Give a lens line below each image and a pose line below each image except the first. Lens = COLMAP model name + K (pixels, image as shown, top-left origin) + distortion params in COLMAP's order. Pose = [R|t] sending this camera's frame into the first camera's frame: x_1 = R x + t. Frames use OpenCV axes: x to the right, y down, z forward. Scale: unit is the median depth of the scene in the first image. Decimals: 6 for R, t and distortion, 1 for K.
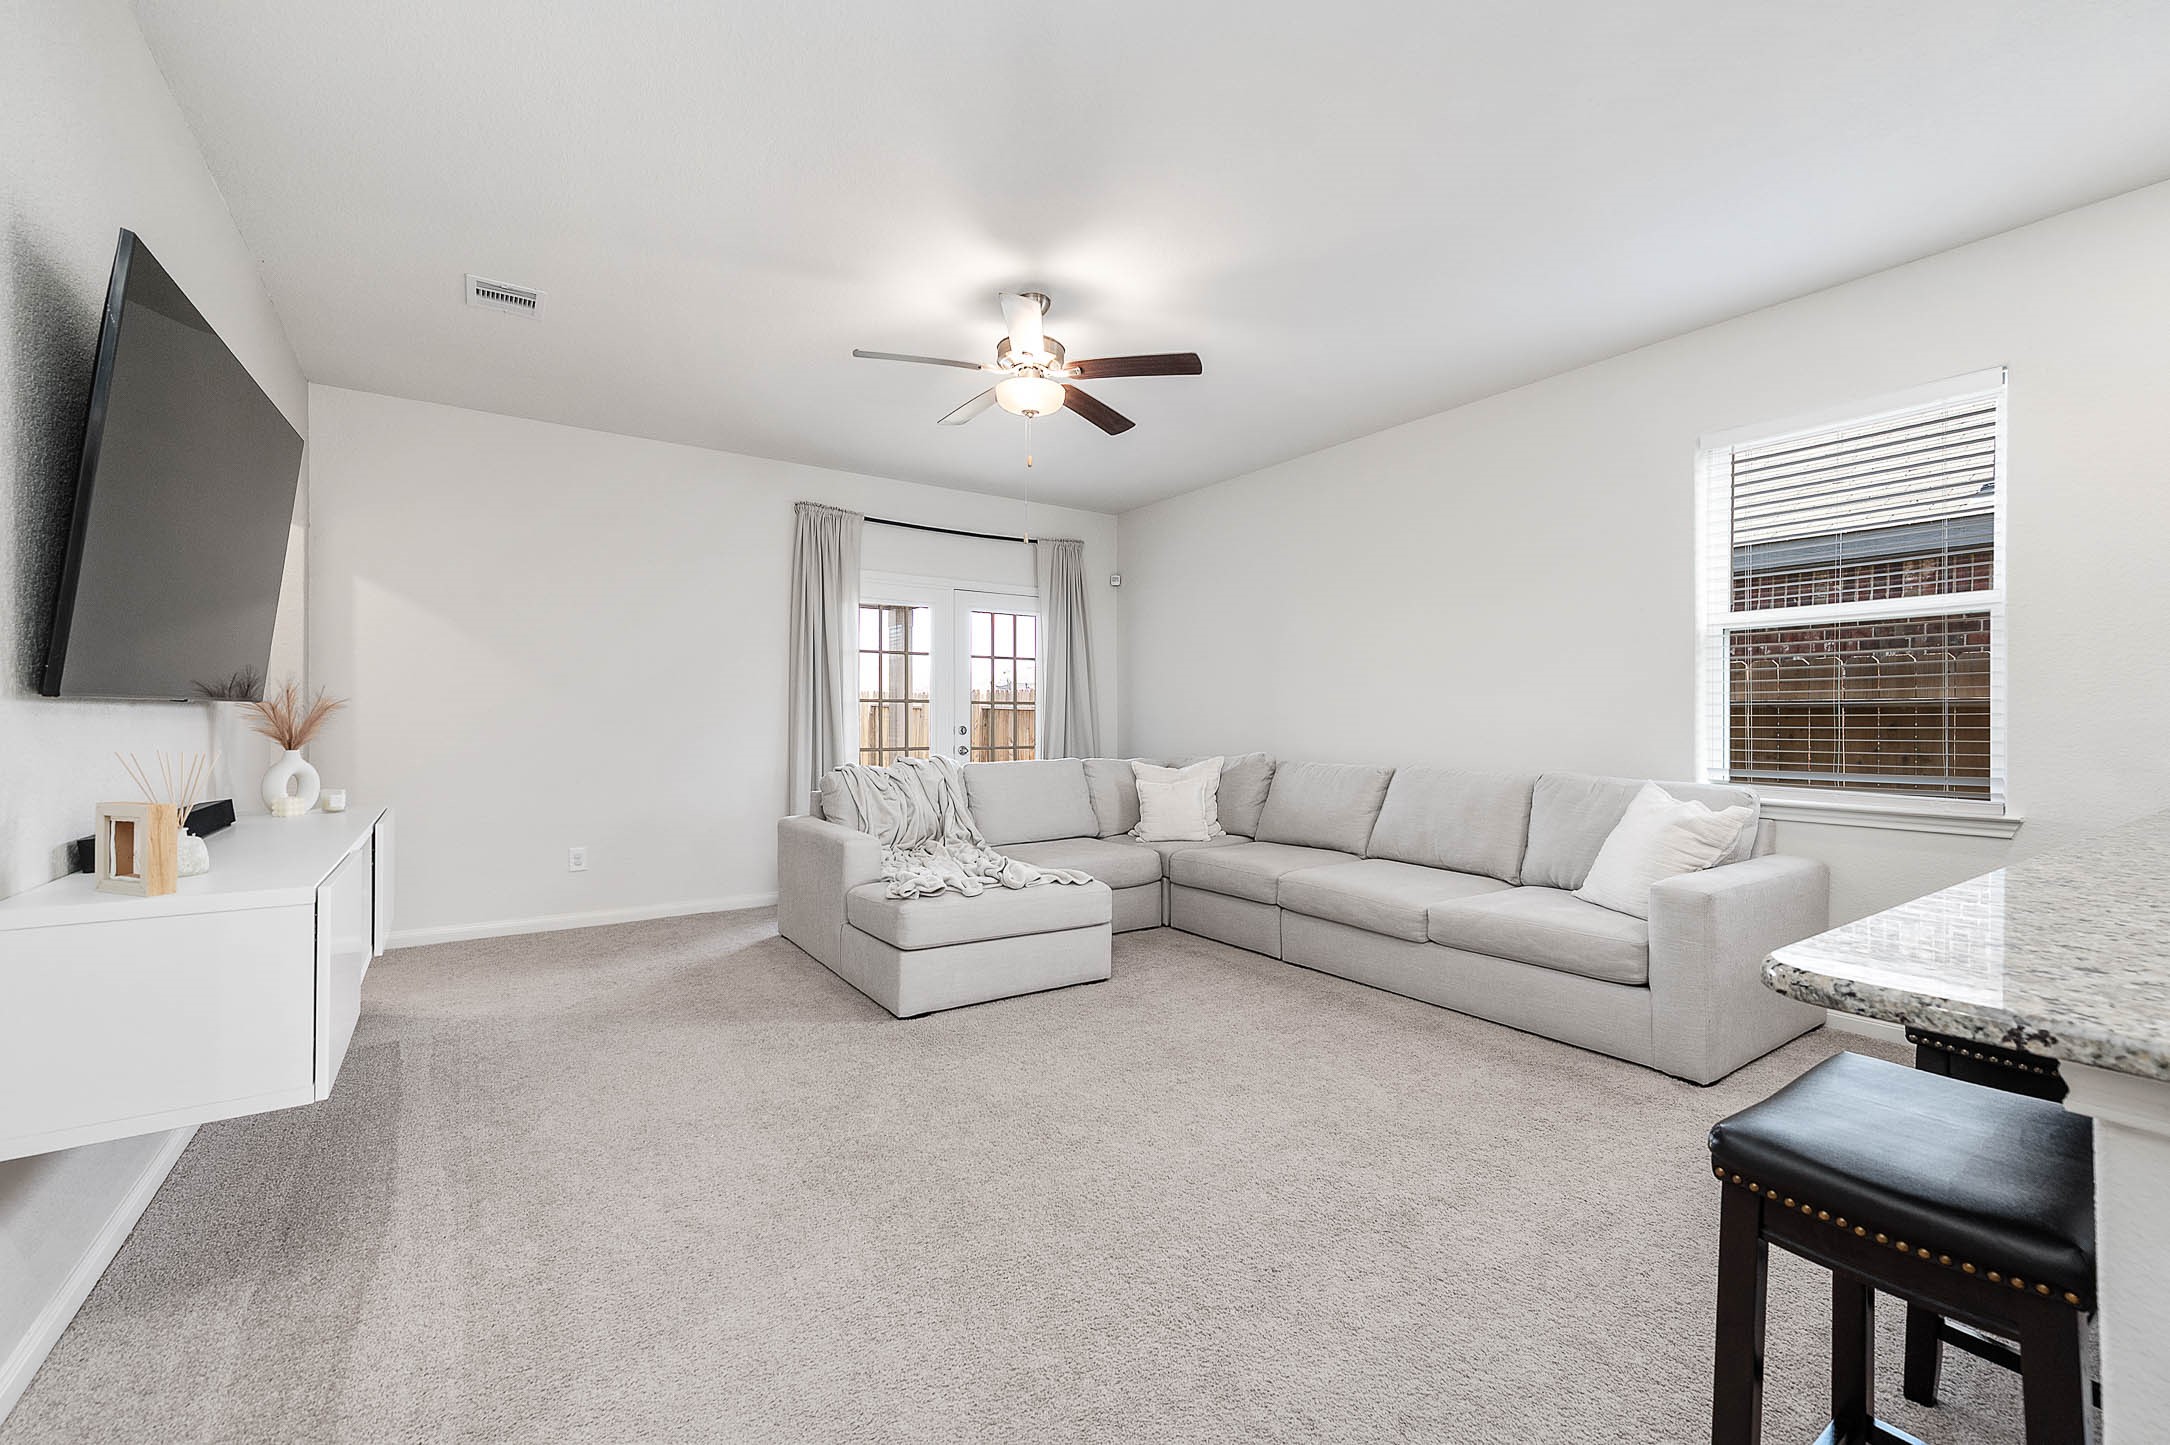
lens RADIAL K [[917.5, 0, 1090.1], [0, 917.5, 719.7], [0, 0, 1]] dist [0.010484, -0.000357]
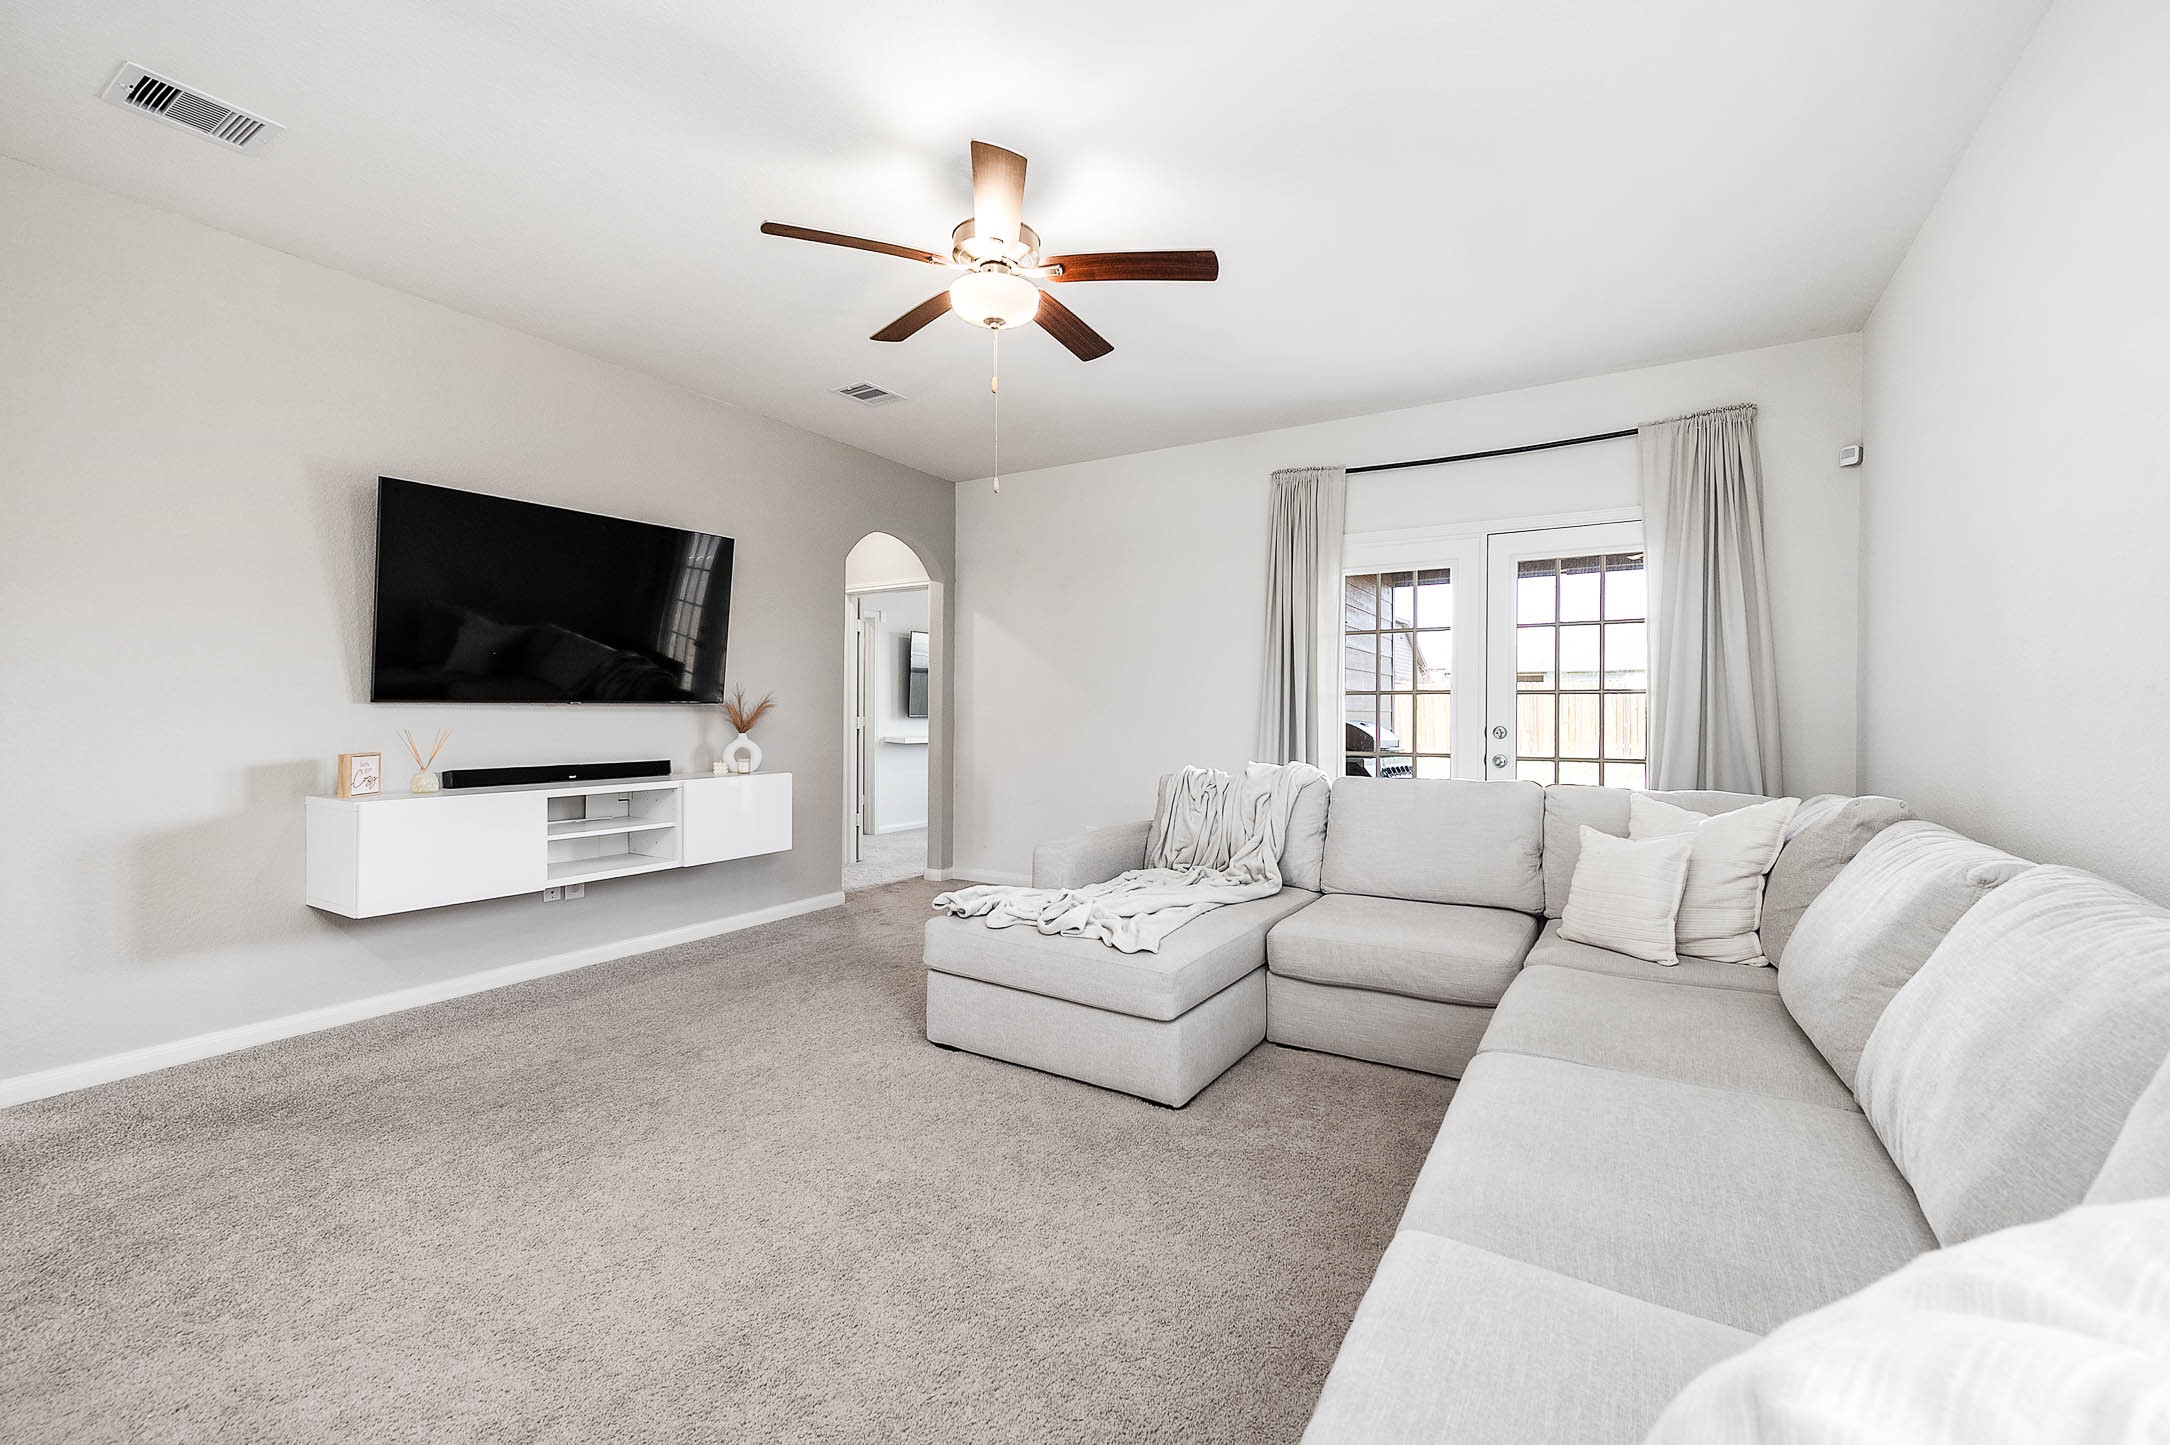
lens RADIAL K [[917.5, 0, 1083.6], [0, 917.5, 712.1], [0, 0, 1]] dist [0.010484, -0.000357]
pose [[0.385407, 0.000926, -0.922746, 0.428157], [-0.004263, 0.999991, -0.000778, -0.002340], [0.922737, 0.004234, 0.385407, 0.474839]]
